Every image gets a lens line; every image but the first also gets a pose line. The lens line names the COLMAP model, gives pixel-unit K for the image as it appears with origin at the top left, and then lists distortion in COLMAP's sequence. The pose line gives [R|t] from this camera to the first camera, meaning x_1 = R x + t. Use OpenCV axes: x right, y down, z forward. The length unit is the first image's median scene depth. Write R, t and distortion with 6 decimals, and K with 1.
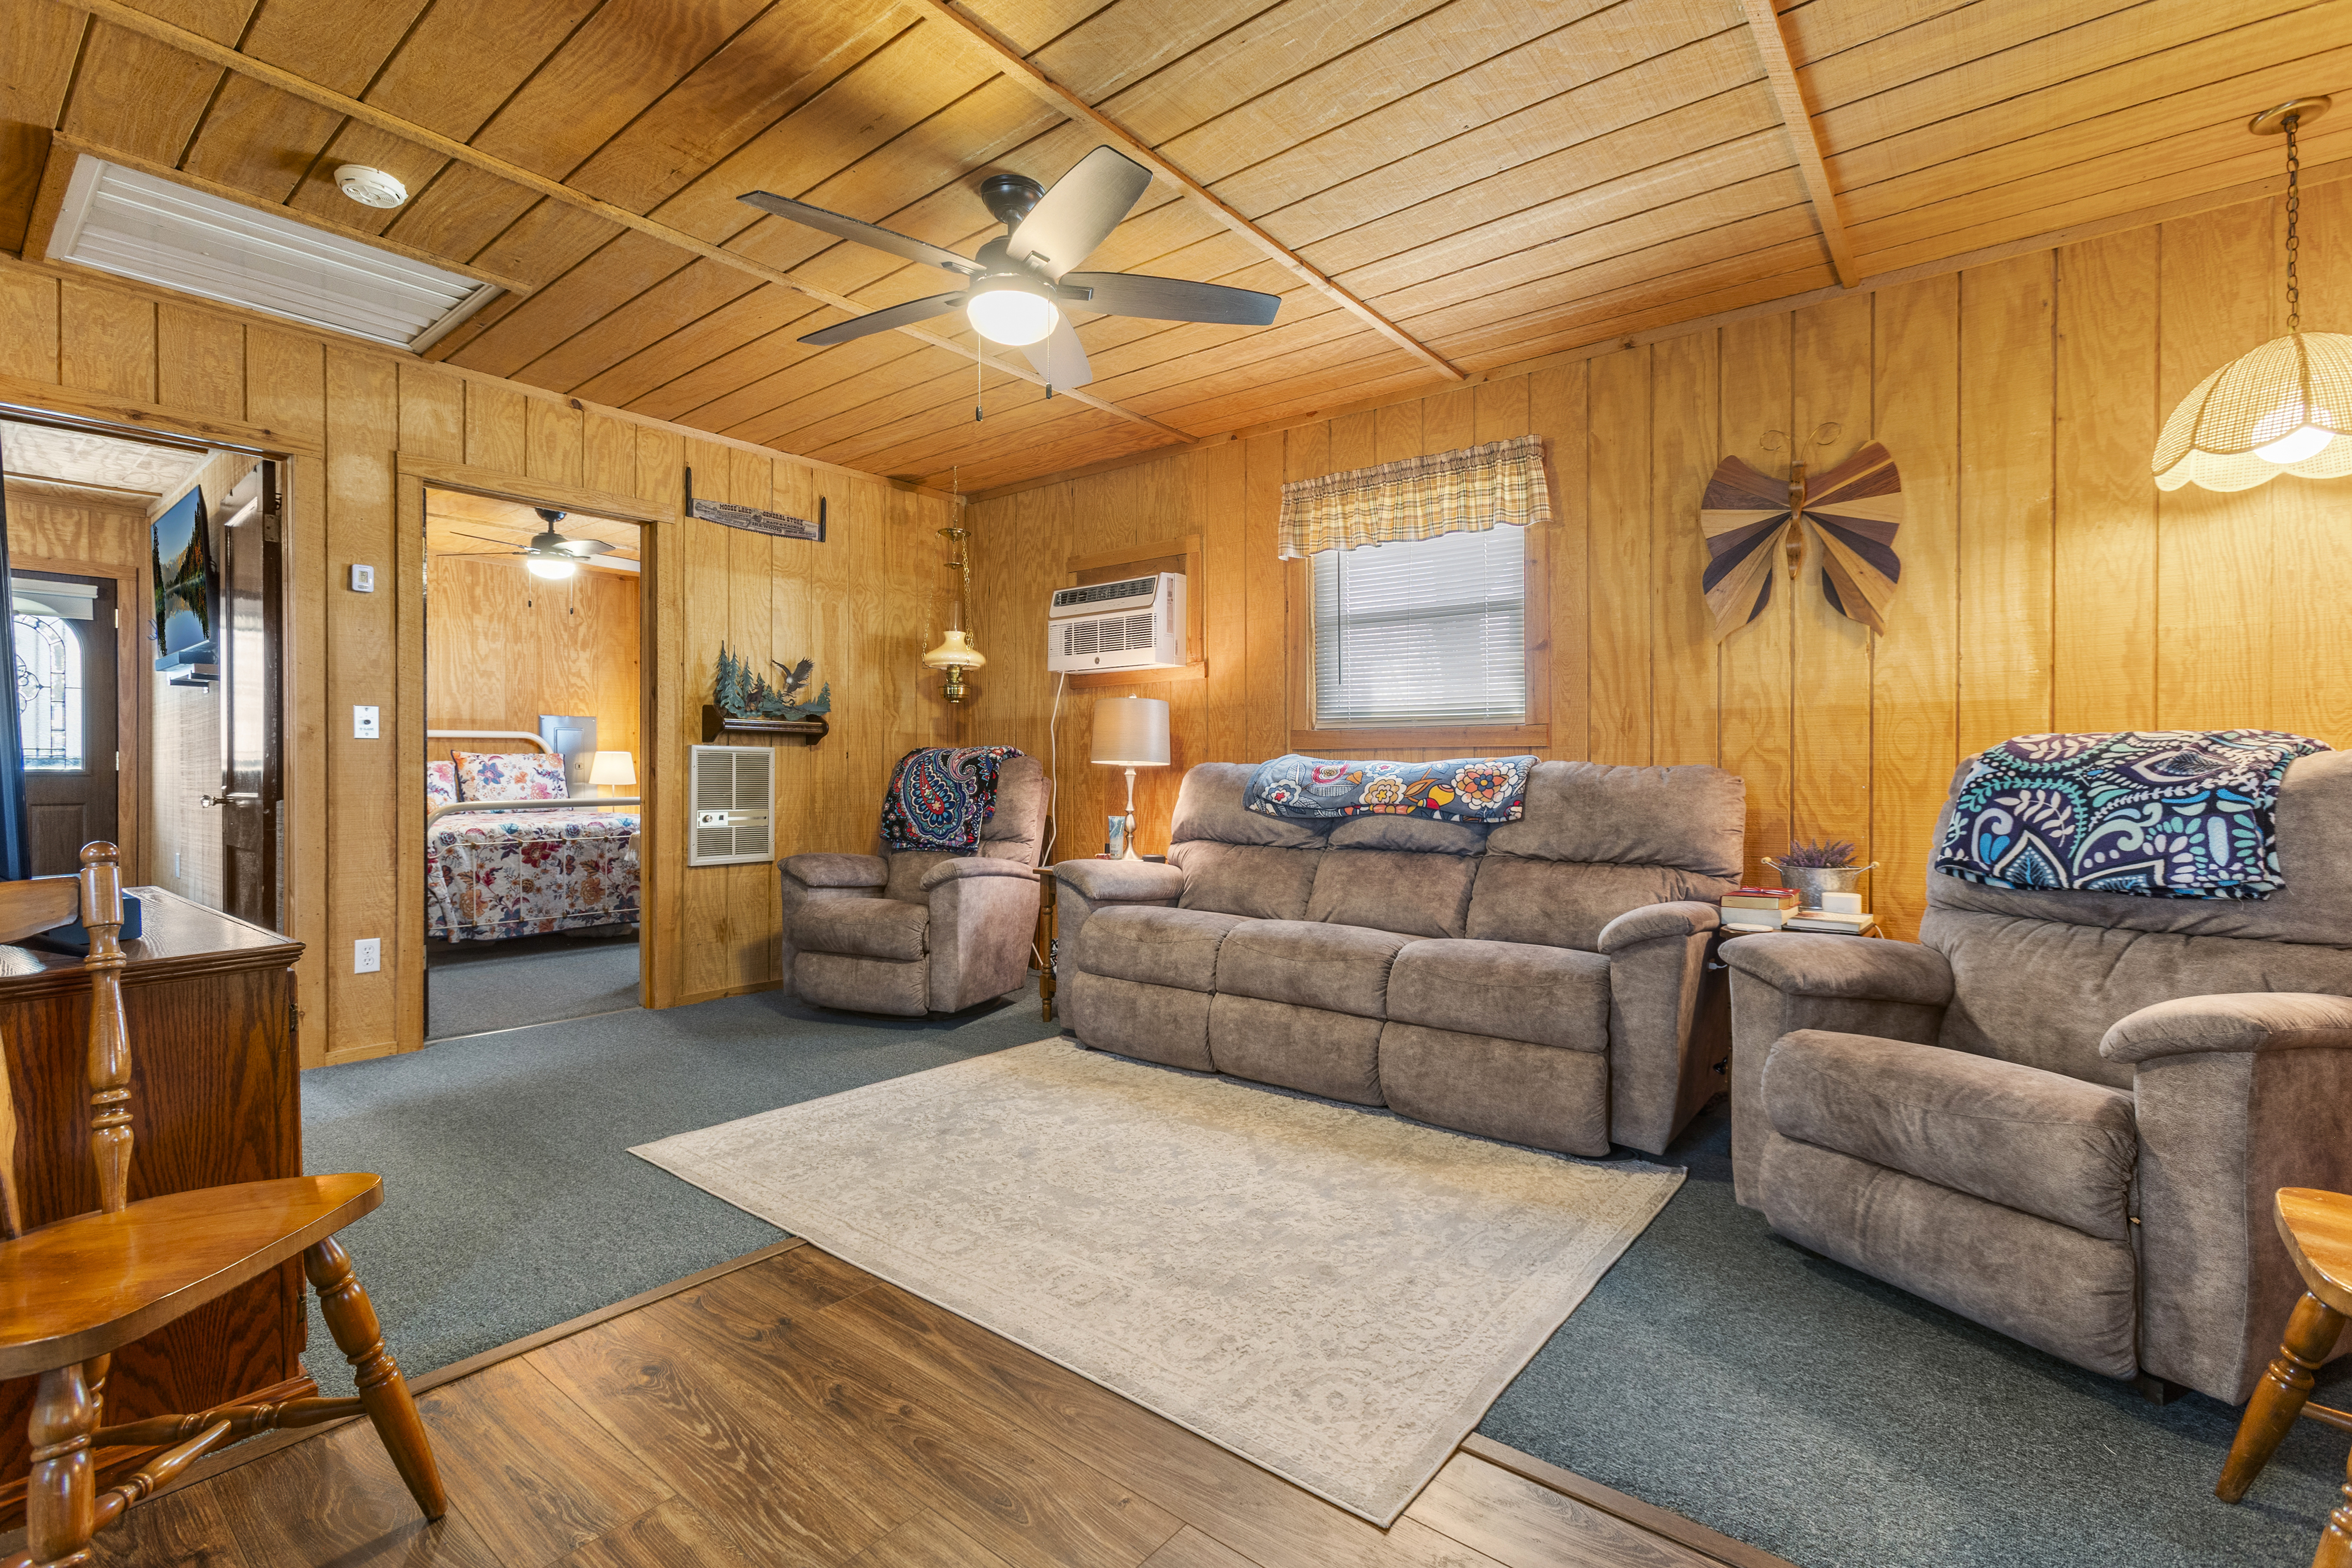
lens RADIAL K [[1057.7, 0, 1168.8], [0, 1057.7, 782.6], [0, 0, 1]] dist [-0.000997, 0.000306]
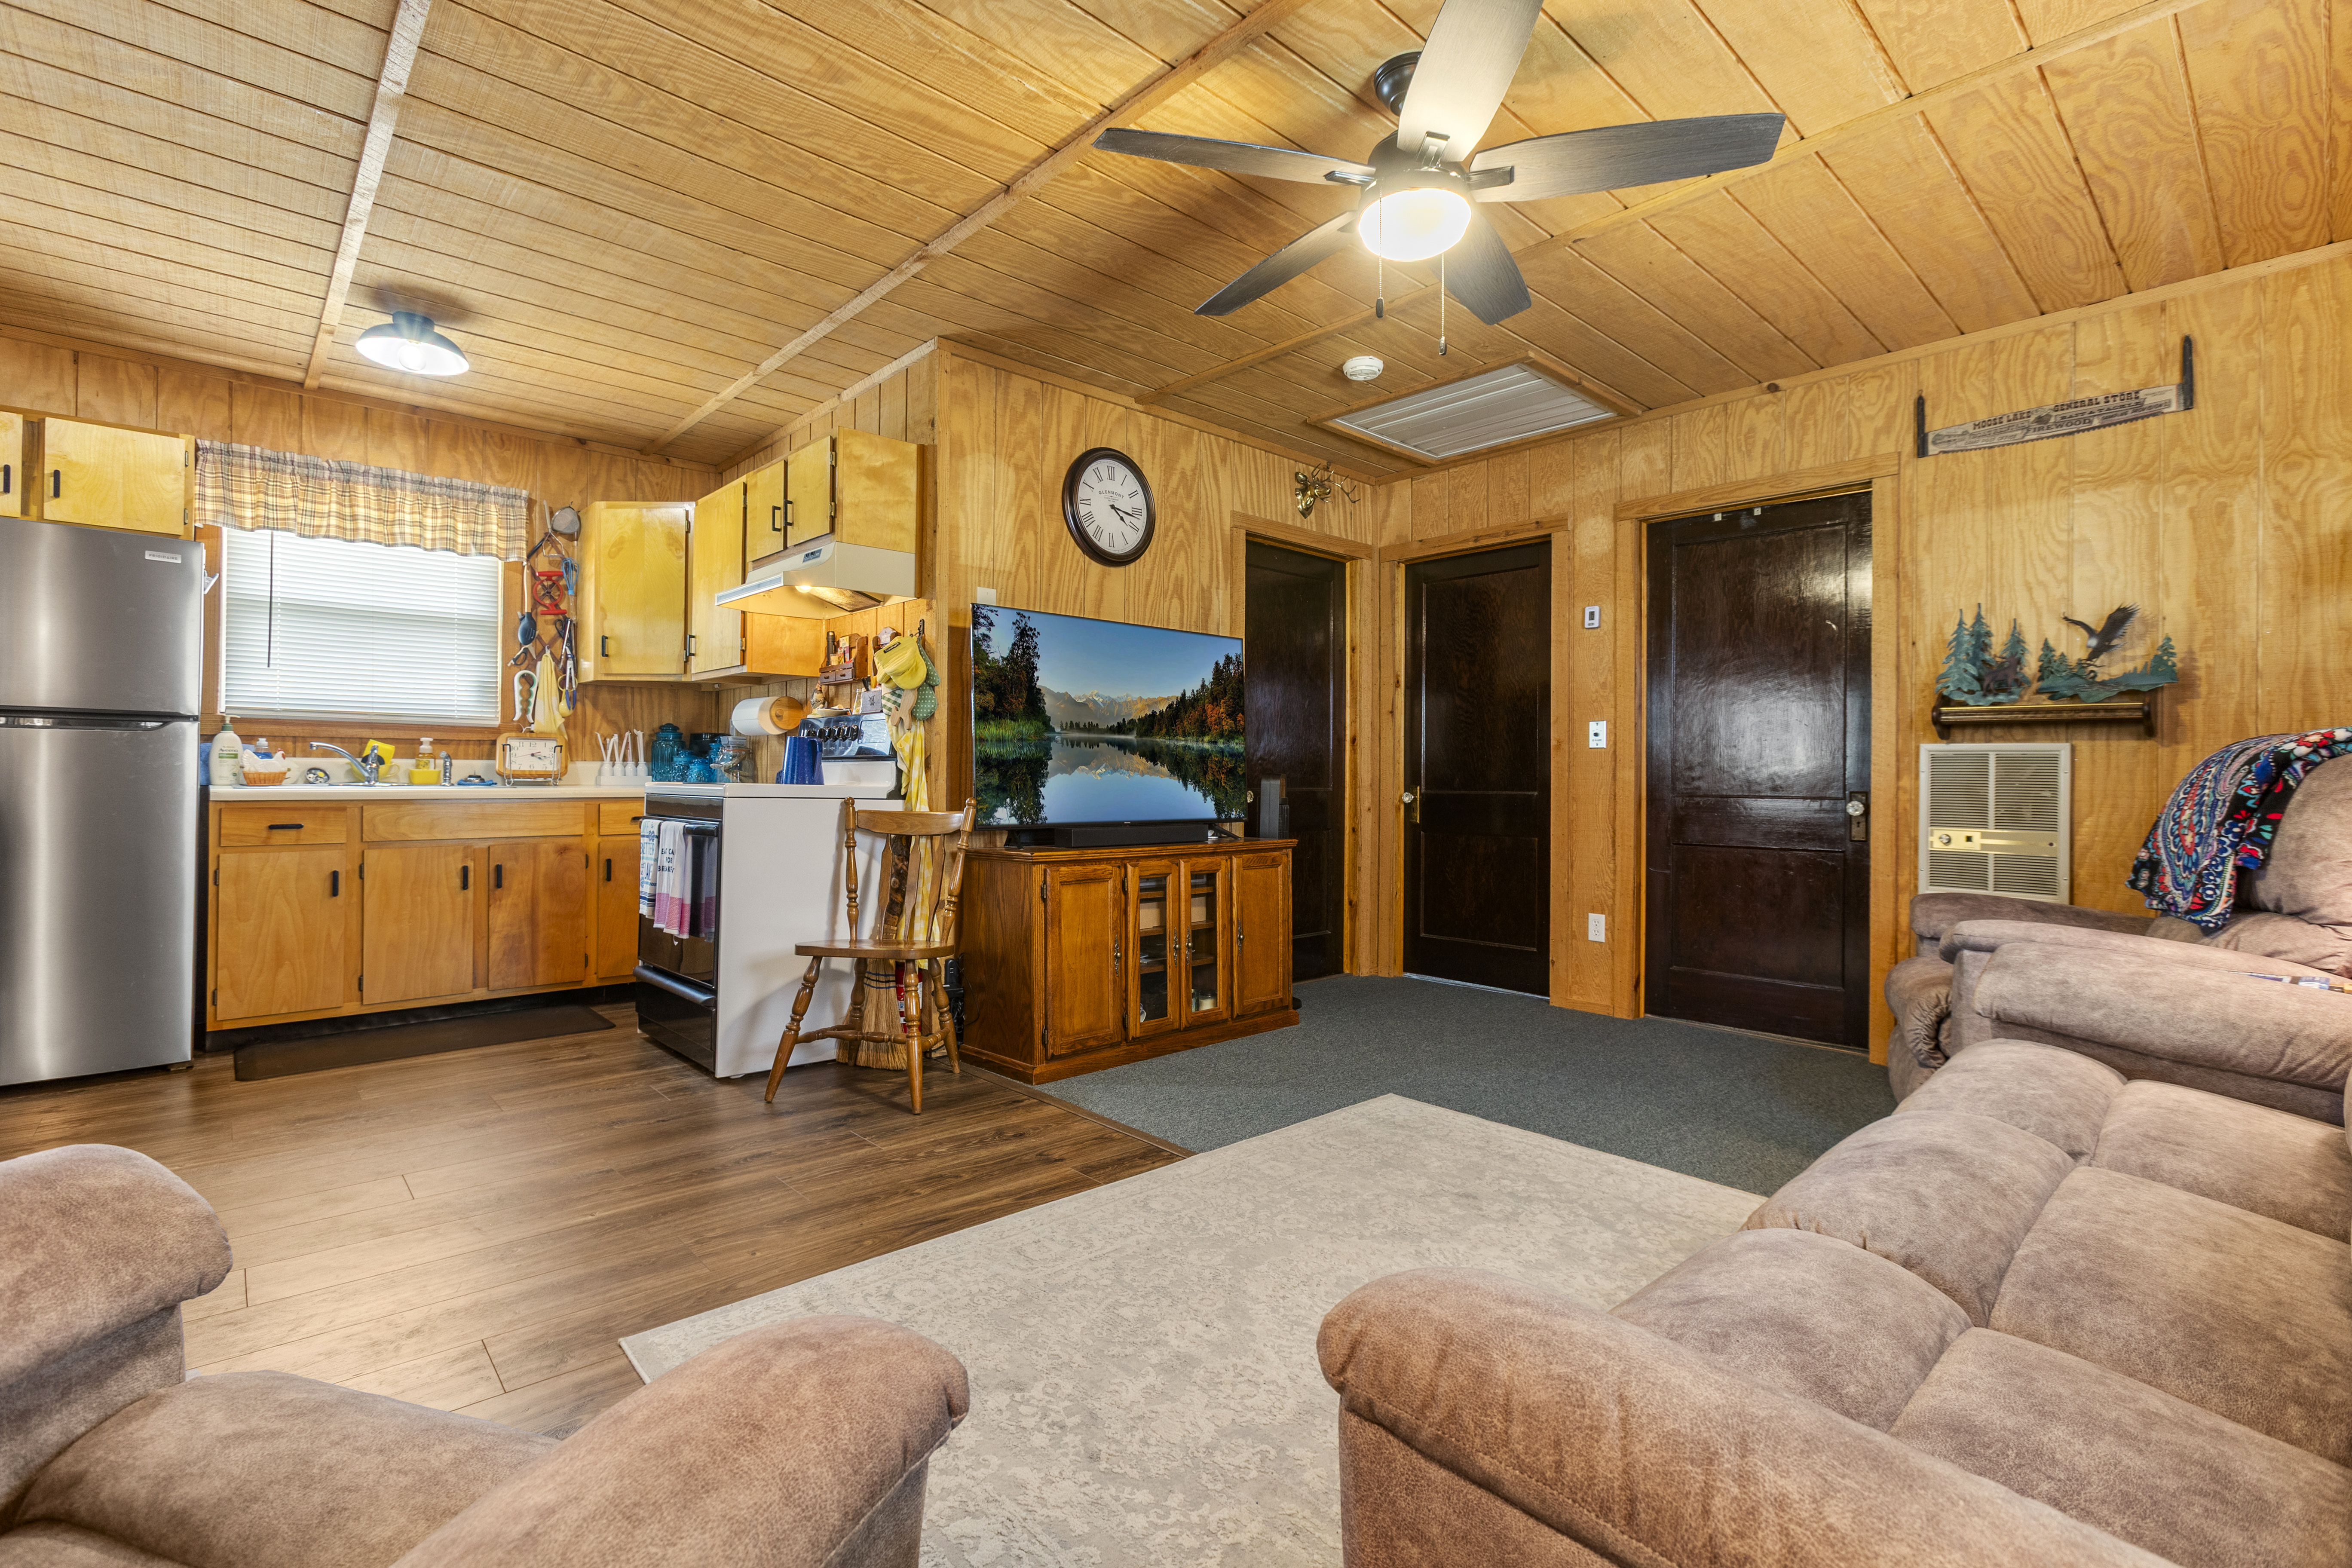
lens RADIAL K [[1069.2, 0, 1157.2], [0, 1069.2, 770.9], [0, 0, 1]] dist [-0.002237, 0.000758]
pose [[-0.153519, -0.005284, -0.988132, 0.435213], [-0.018538, 0.999825, -0.002467, -0.002841], [0.987972, 0.017939, -0.153590, 0.568583]]
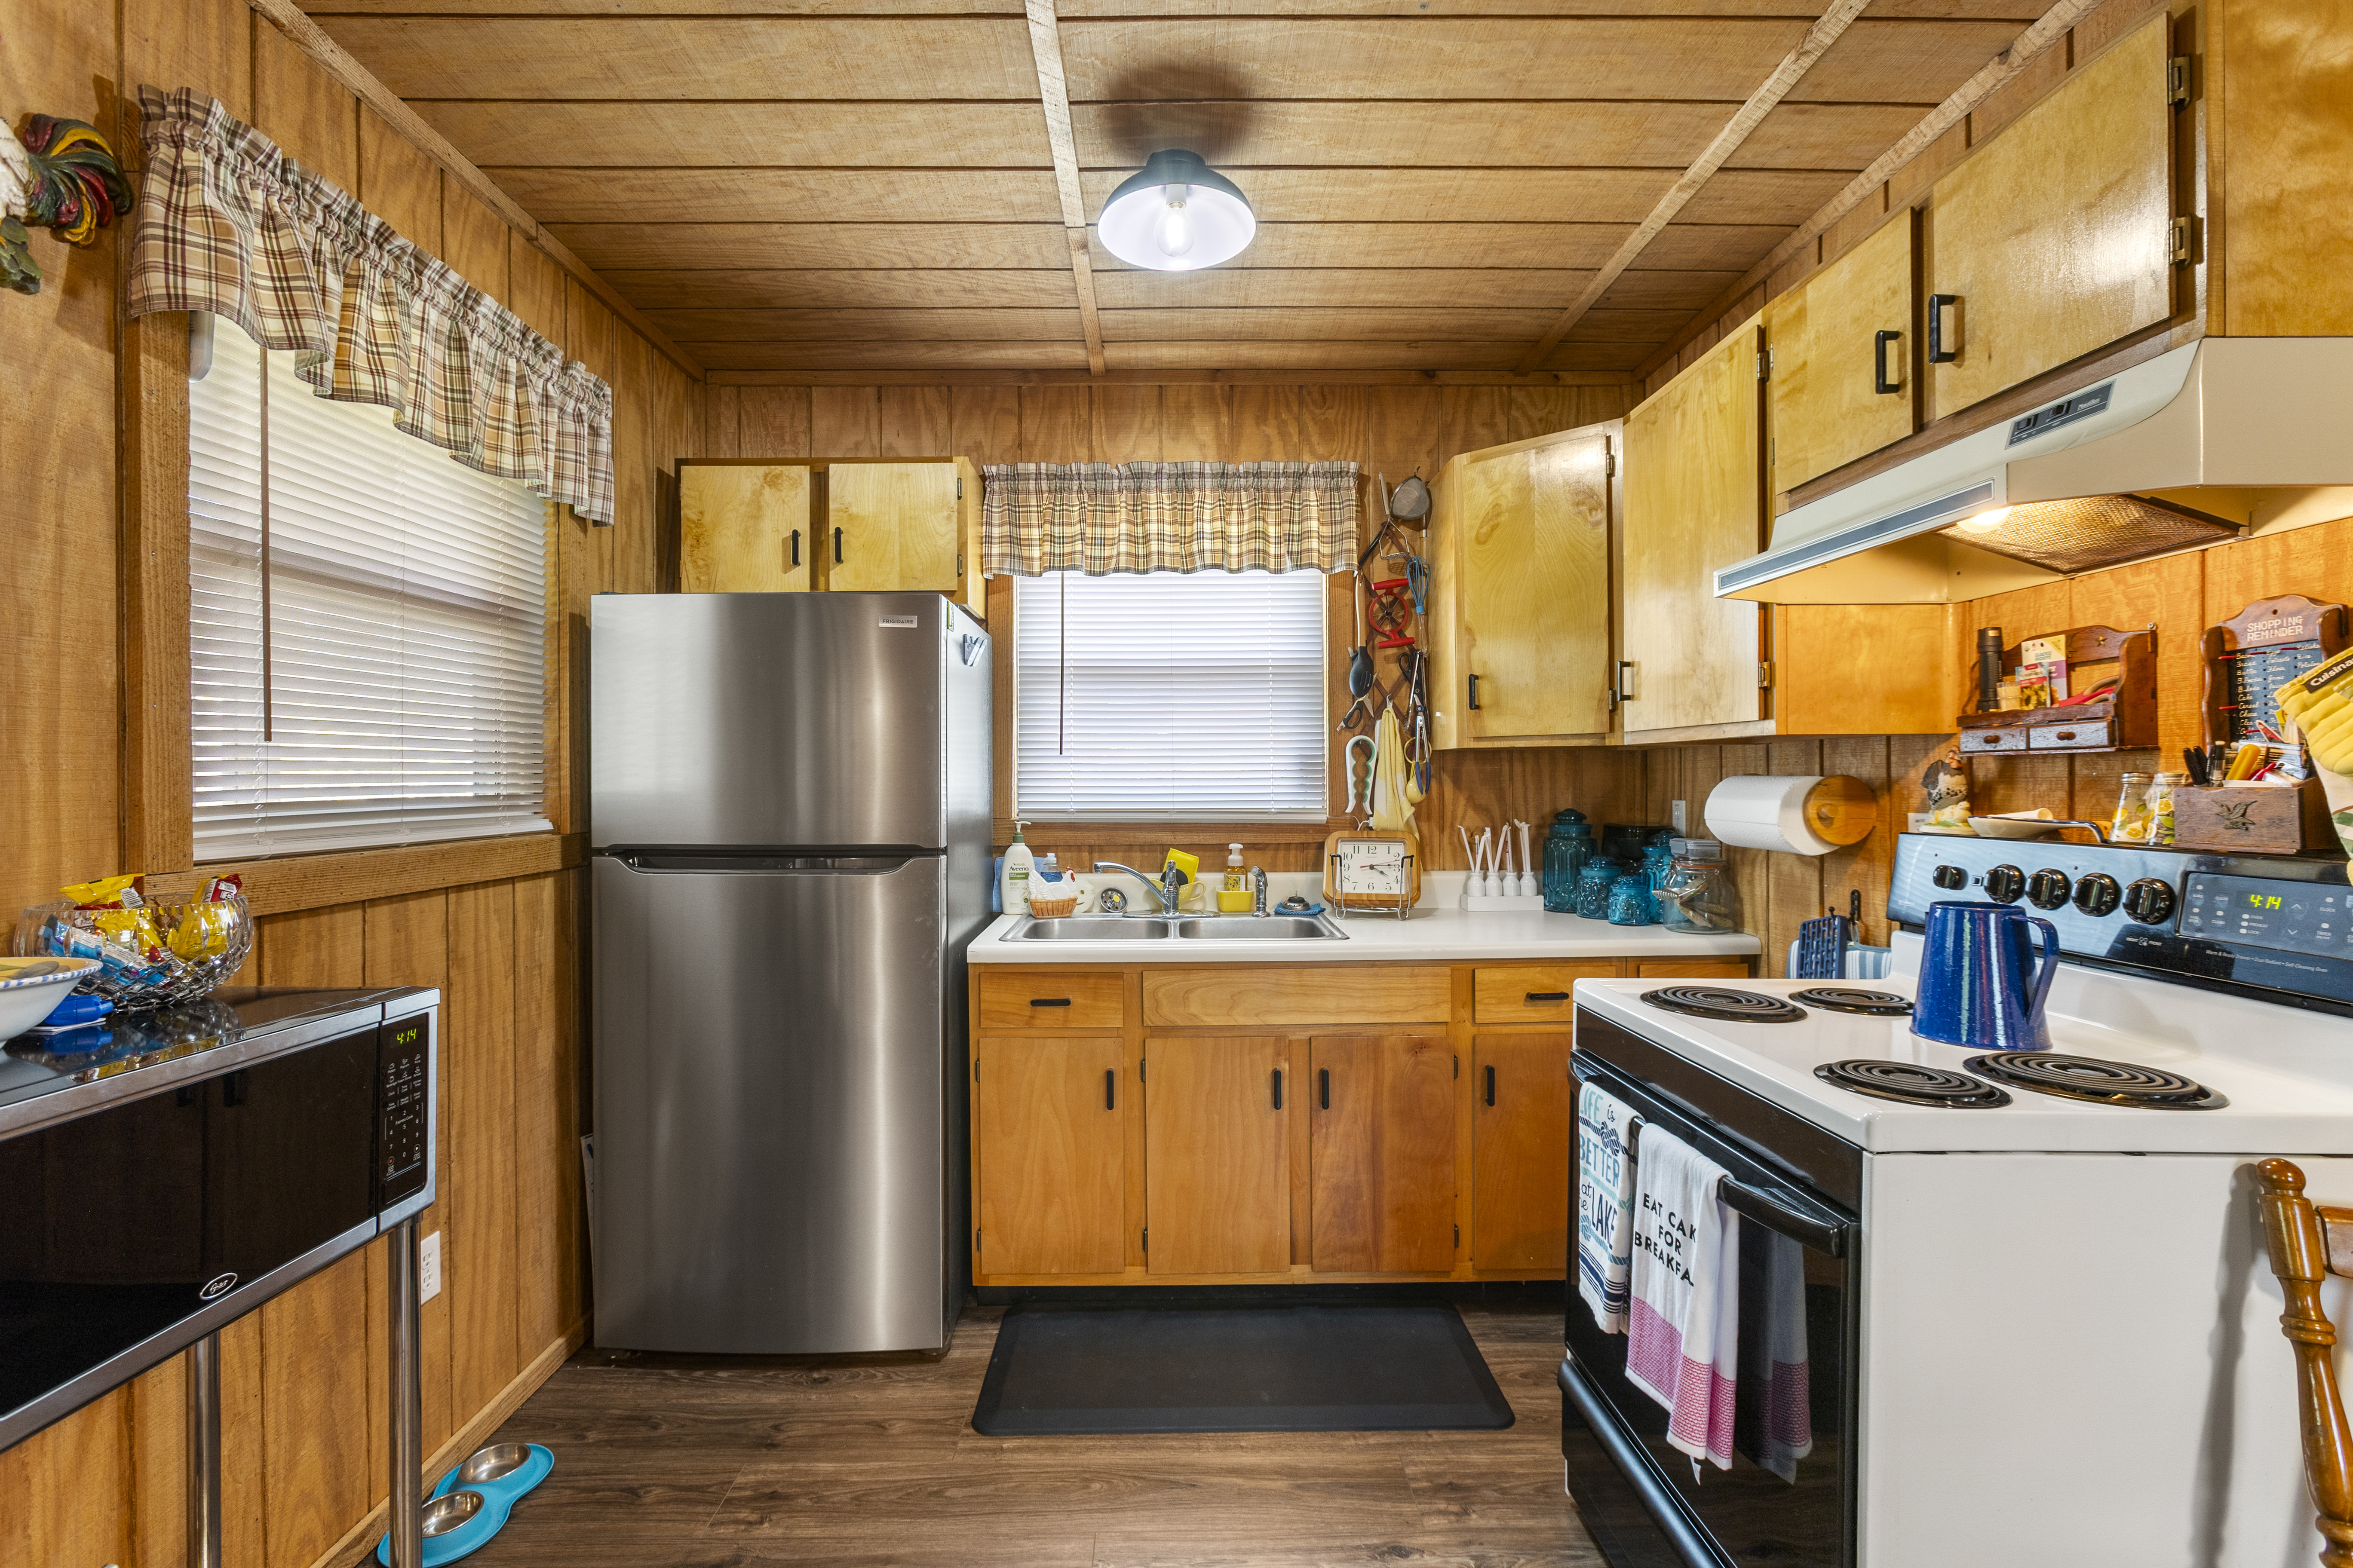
lens RADIAL K [[1093.2, 0, 1176.5], [0, 1093.2, 784.0], [0, 0, 1]] dist [-0.026000, 0.000154]
pose [[-0.759139, 0.006051, -0.650900, 0.033417], [0.001020, 0.999967, 0.008107, -0.068851], [0.650927, 0.005490, -0.759120, 0.243406]]
